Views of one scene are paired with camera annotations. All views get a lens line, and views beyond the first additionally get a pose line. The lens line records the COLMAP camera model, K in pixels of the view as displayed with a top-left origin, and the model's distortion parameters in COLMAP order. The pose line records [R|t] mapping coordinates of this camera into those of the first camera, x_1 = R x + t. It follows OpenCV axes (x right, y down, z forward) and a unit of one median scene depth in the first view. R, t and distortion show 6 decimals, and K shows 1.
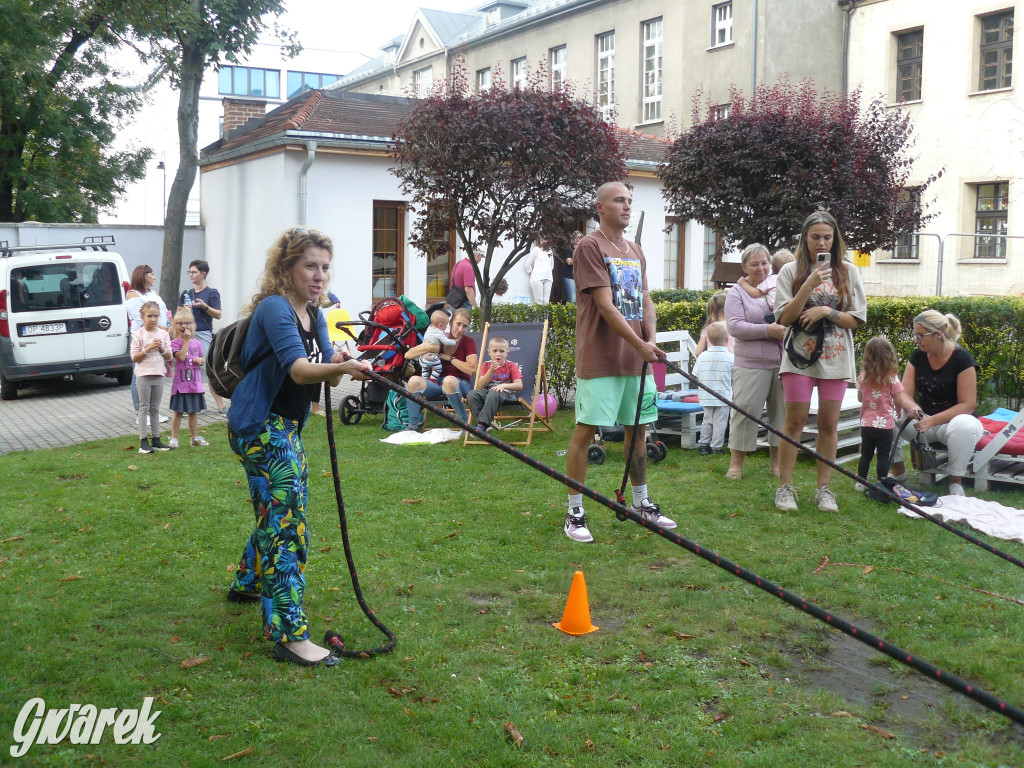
lens RADIAL K [[1100.6, 0, 511.6], [0, 1100.6, 394.3], [0, 0, 1]] dist [-0.189906, 0.223098]
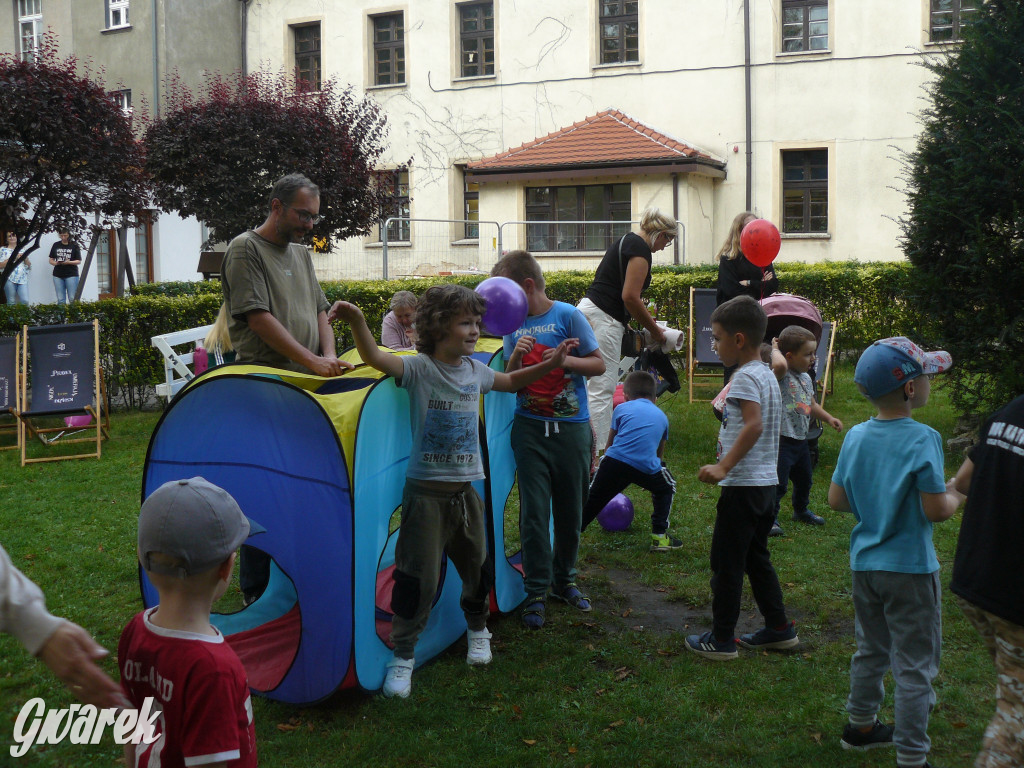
lens RADIAL K [[1100.6, 0, 511.6], [0, 1100.6, 394.3], [0, 0, 1]] dist [-0.189906, 0.223098]
pose [[0.834587, -0.085478, 0.544203, -0.114156], [0.080197, 0.996216, 0.033486, -0.004758], [-0.545007, 0.015697, 0.838285, 0.038364]]
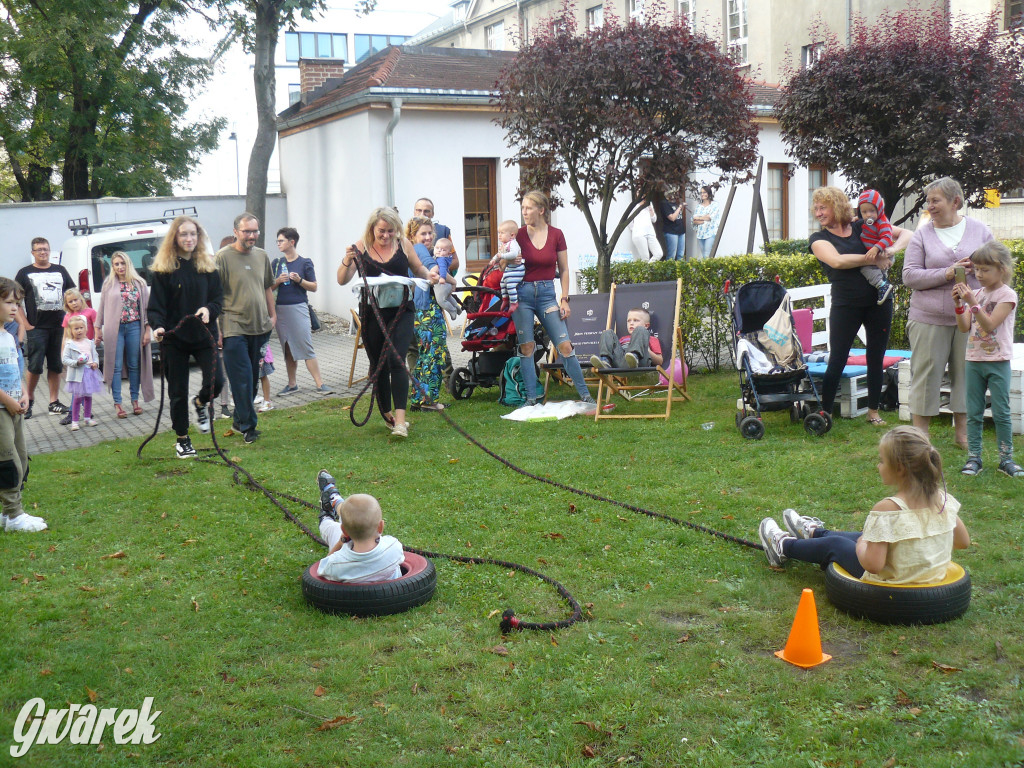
lens RADIAL K [[1102.2, 0, 512.9], [0, 1102.2, 404.2], [0, 0, 1]] dist [-0.189101, 0.222771]
pose [[0.997019, -0.032827, -0.069832, -0.030270], [0.035994, 0.998357, 0.044586, -0.006082], [0.068253, -0.046966, 0.996562, 0.059183]]
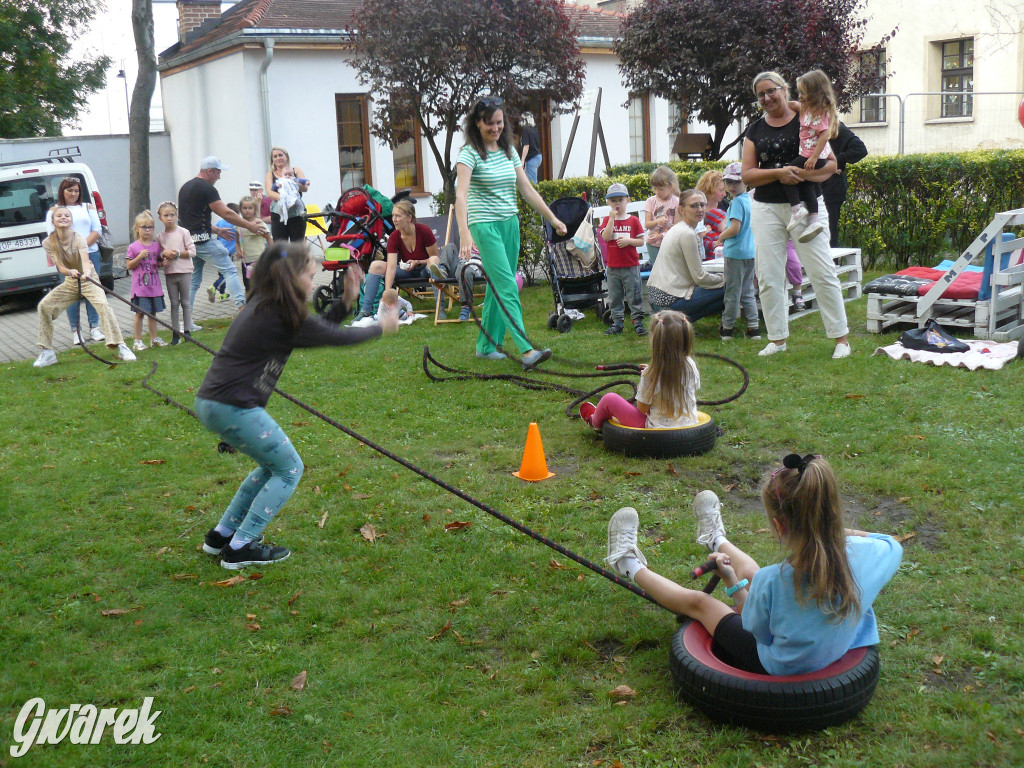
lens RADIAL K [[1100.6, 0, 511.6], [0, 1100.6, 394.3], [0, 0, 1]] dist [-0.189906, 0.223098]
pose [[0.997942, -0.063412, 0.009512, 0.010005], [0.062130, 0.992938, 0.101062, 0.007267], [-0.015853, -0.100263, 0.994835, -0.024107]]
